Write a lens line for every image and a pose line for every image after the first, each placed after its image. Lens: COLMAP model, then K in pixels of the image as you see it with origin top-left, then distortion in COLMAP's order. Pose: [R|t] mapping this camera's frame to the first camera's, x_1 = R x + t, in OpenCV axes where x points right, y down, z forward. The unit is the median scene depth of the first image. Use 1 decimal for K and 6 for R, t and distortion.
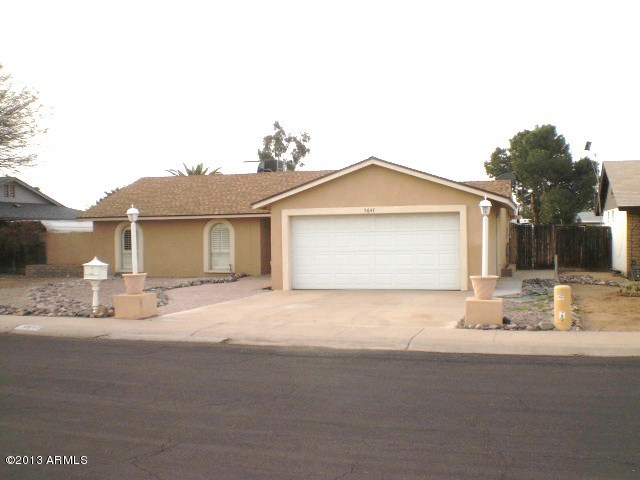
lens RADIAL K [[721.2, 0, 323.9], [0, 721.2, 238.8], [0, 0, 1]] dist [-0.067115, -0.228159]
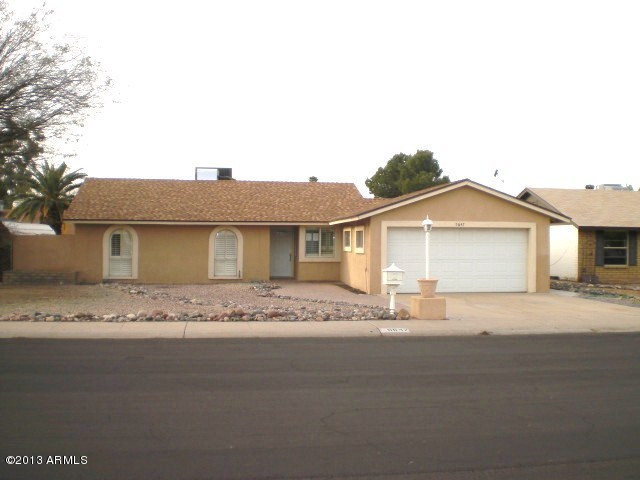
lens RADIAL K [[721.2, 0, 323.9], [0, 721.2, 238.8], [0, 0, 1]] dist [-0.067115, -0.228159]
pose [[0.900771, 0.021130, 0.433780, -0.462095], [-0.016462, 0.999759, -0.014515, 0.003019], [-0.433982, 0.005934, 0.900902, 0.035860]]
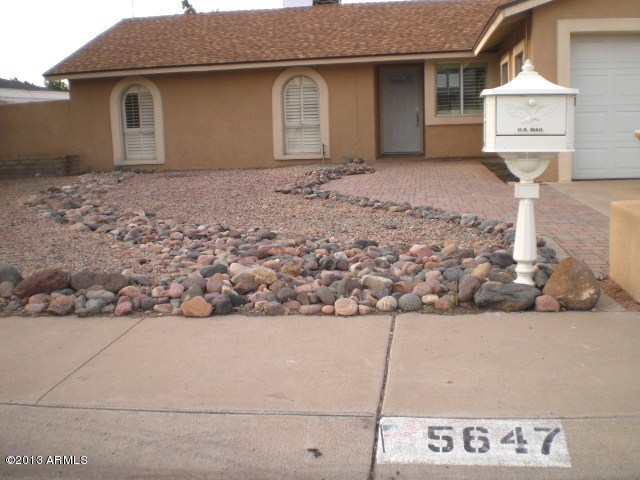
lens RADIAL K [[721.2, 0, 323.9], [0, 721.2, 238.8], [0, 0, 1]] dist [-0.067115, -0.228159]
pose [[0.987399, -0.046338, 0.151317, -0.223613], [0.023893, 0.988861, 0.146908, 0.025043], [-0.156439, -0.141442, 0.977508, 0.399412]]
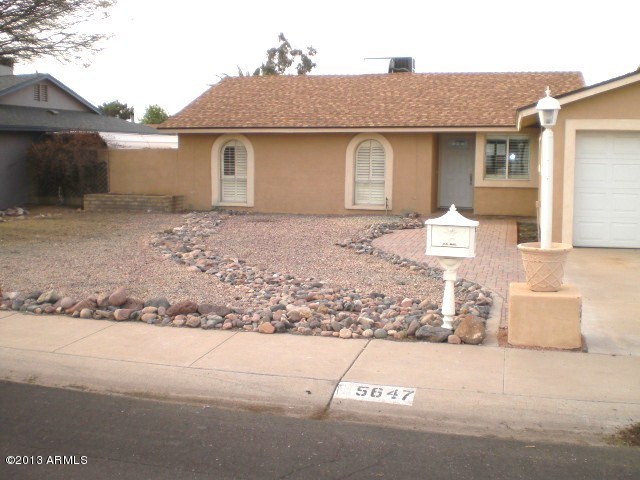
lens RADIAL K [[721.2, 0, 323.9], [0, 721.2, 238.8], [0, 0, 1]] dist [-0.067115, -0.228159]
pose [[0.999186, 0.014960, 0.037456, -0.217386], [-0.018931, 0.993968, 0.108028, -0.000491], [-0.035614, -0.108649, 0.993442, 0.290452]]
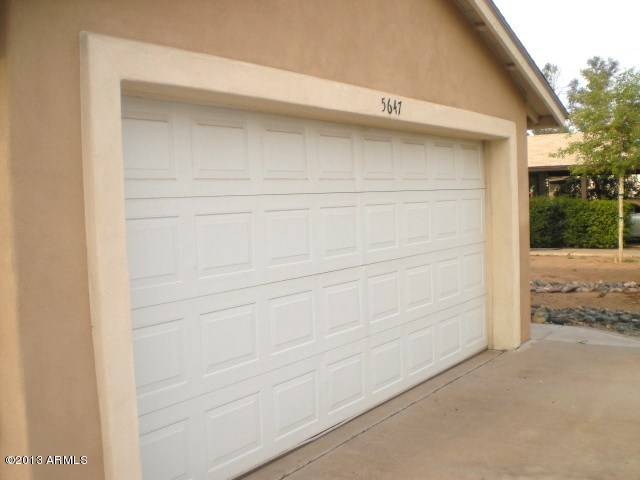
lens RADIAL K [[721.2, 0, 323.9], [0, 721.2, 238.8], [0, 0, 1]] dist [-0.067115, -0.228159]
pose [[0.293084, -0.050396, 0.954758, -0.135942], [0.028157, 0.998632, 0.044068, -0.003441], [-0.955672, 0.013967, 0.294102, 0.687583]]
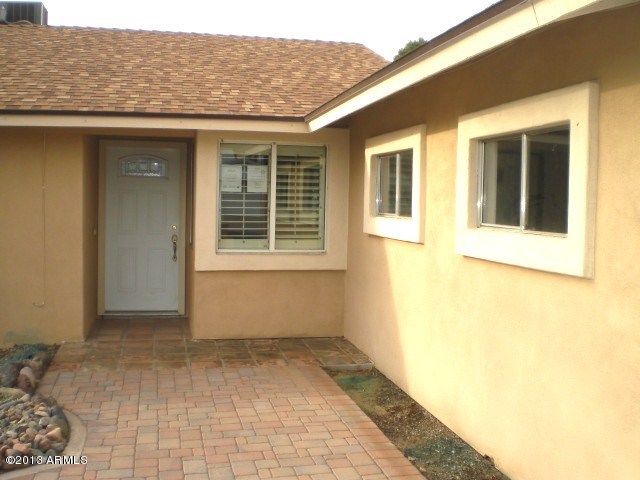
lens RADIAL K [[721.2, 0, 323.9], [0, 721.2, 238.8], [0, 0, 1]] dist [-0.067115, -0.228159]
pose [[0.868068, 0.002431, 0.496439, -0.141867], [-0.025898, 0.998848, 0.040394, -0.003052], [-0.495769, -0.047922, 0.867131, 0.713247]]
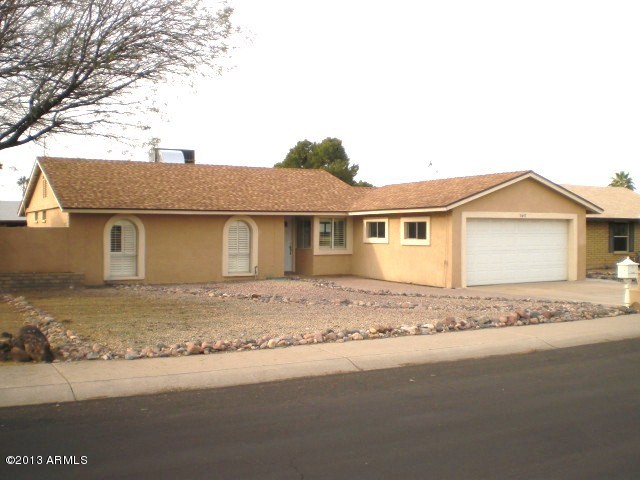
lens RADIAL K [[721.2, 0, 323.9], [0, 721.2, 238.8], [0, 0, 1]] dist [-0.067115, -0.228159]
pose [[0.682674, 0.005452, 0.730702, -0.731460], [-0.006302, 0.999979, -0.001573, 0.001659], [-0.730696, -0.003531, 0.682694, 0.319250]]
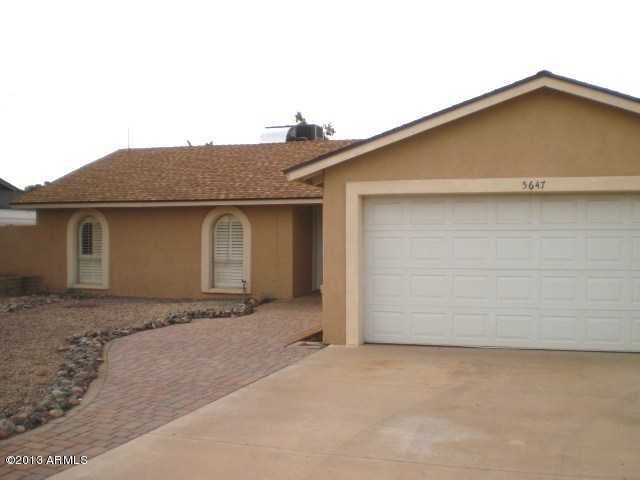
lens RADIAL K [[721.2, 0, 323.9], [0, 721.2, 238.8], [0, 0, 1]] dist [-0.067115, -0.228159]
pose [[0.999609, 0.014666, -0.023792, -0.046265], [-0.014682, 0.999892, -0.000528, -0.001069], [0.023781, 0.000877, 0.999717, 0.379073]]
